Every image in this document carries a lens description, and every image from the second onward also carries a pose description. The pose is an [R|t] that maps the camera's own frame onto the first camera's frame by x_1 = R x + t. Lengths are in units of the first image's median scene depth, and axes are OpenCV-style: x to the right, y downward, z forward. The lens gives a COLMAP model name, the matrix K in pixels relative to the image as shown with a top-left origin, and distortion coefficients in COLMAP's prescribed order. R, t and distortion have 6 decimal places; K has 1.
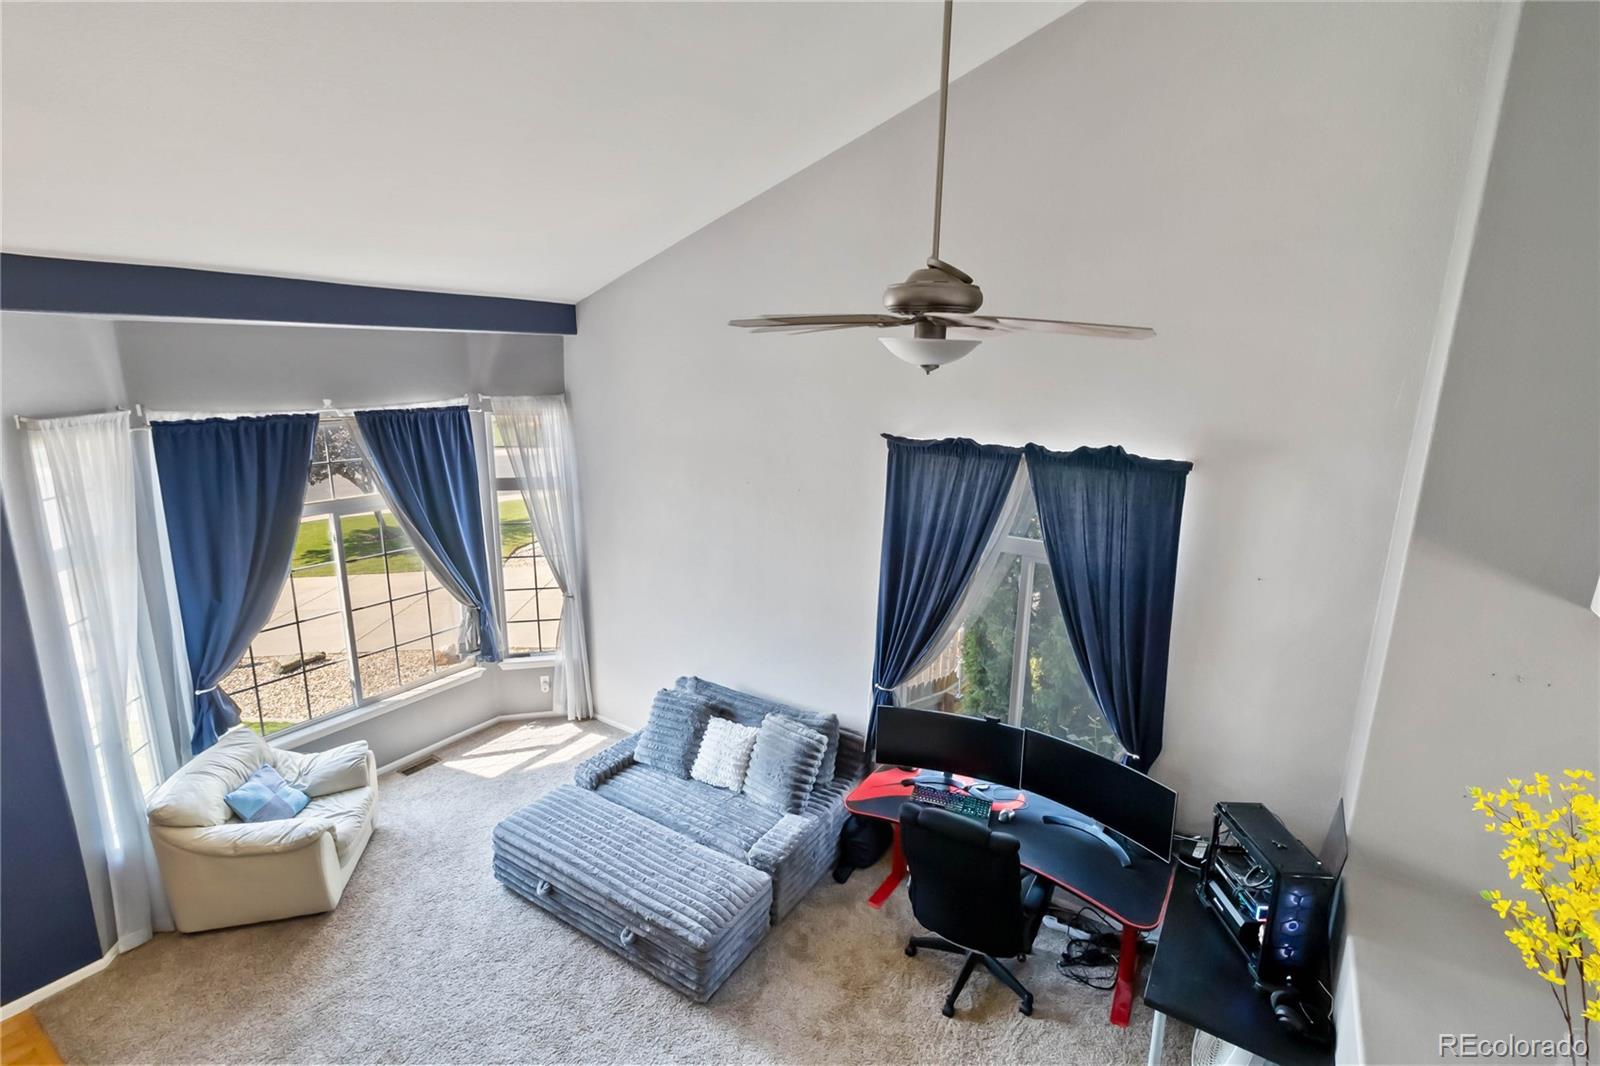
lens RADIAL K [[743.1, 0, 803.9], [0, 743.1, 530.8], [0, 0, 1]] dist [0.004598, 0.000180]
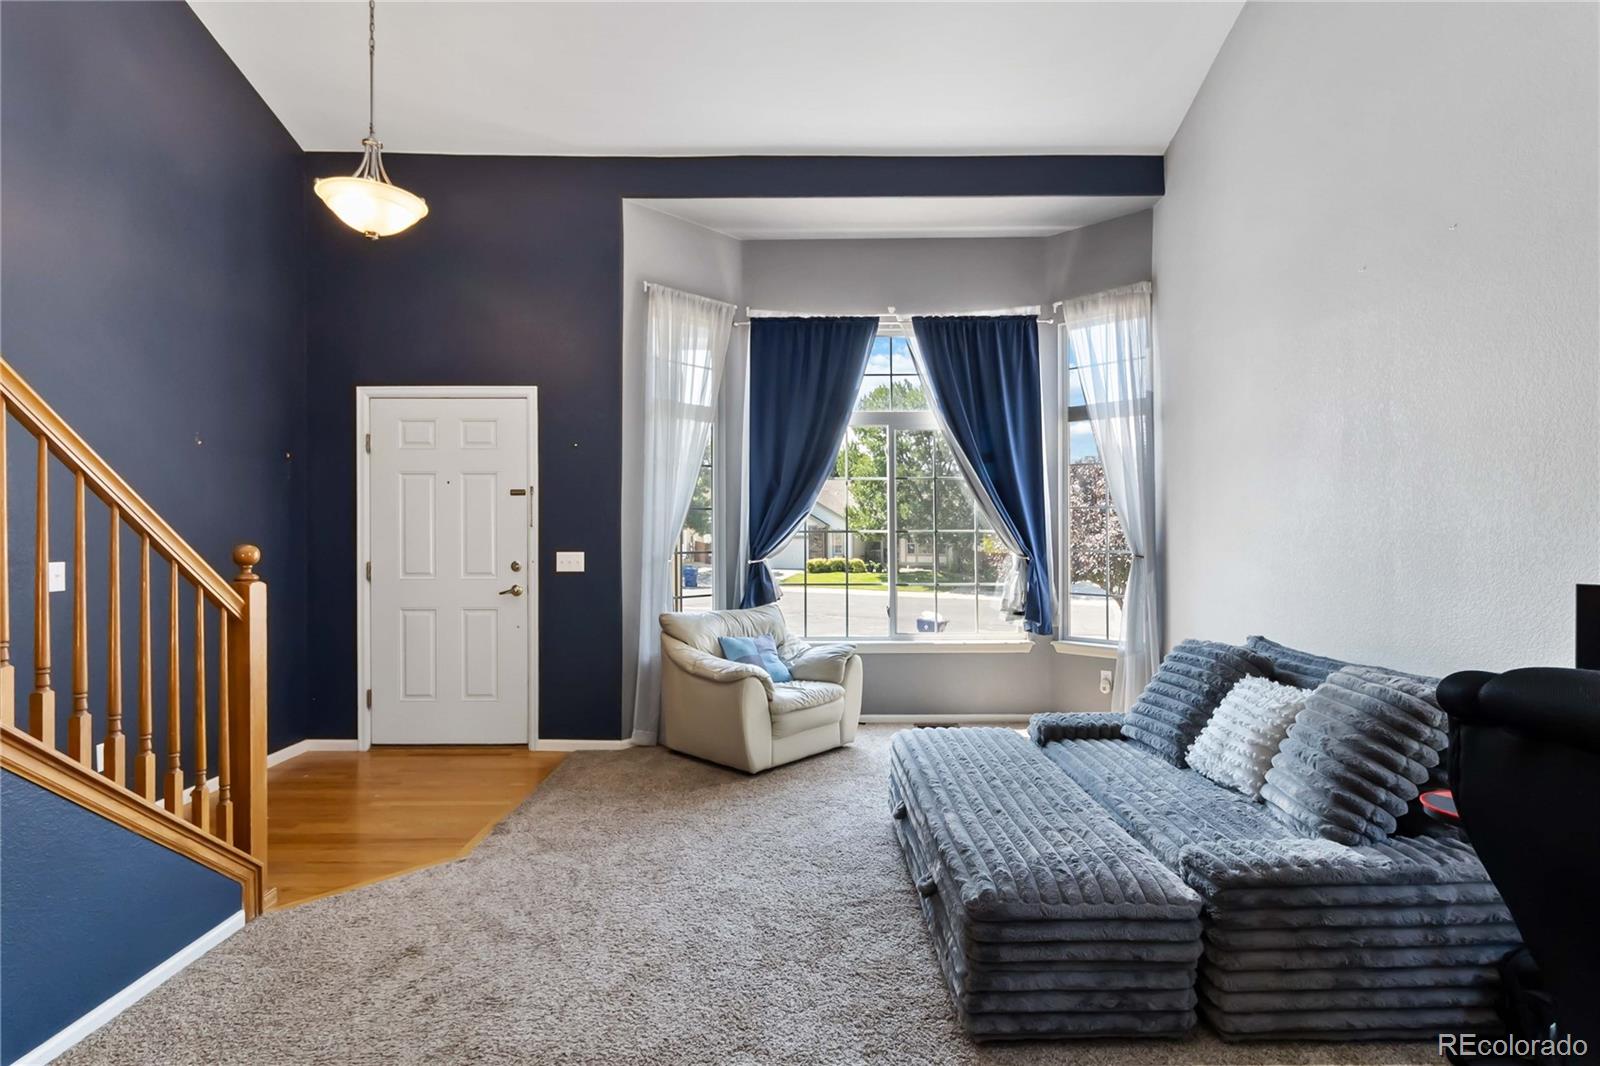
lens RADIAL K [[783.9, 0, 807.6], [0, 783.9, 540.5], [0, 0, 1]] dist [-0.009459, 0.000500]
pose [[0.537622, -0.016480, -0.843025, 0.199975], [-0.186773, 0.972645, -0.138125, 0.309269], [0.822240, 0.231713, 0.519837, 0.428425]]
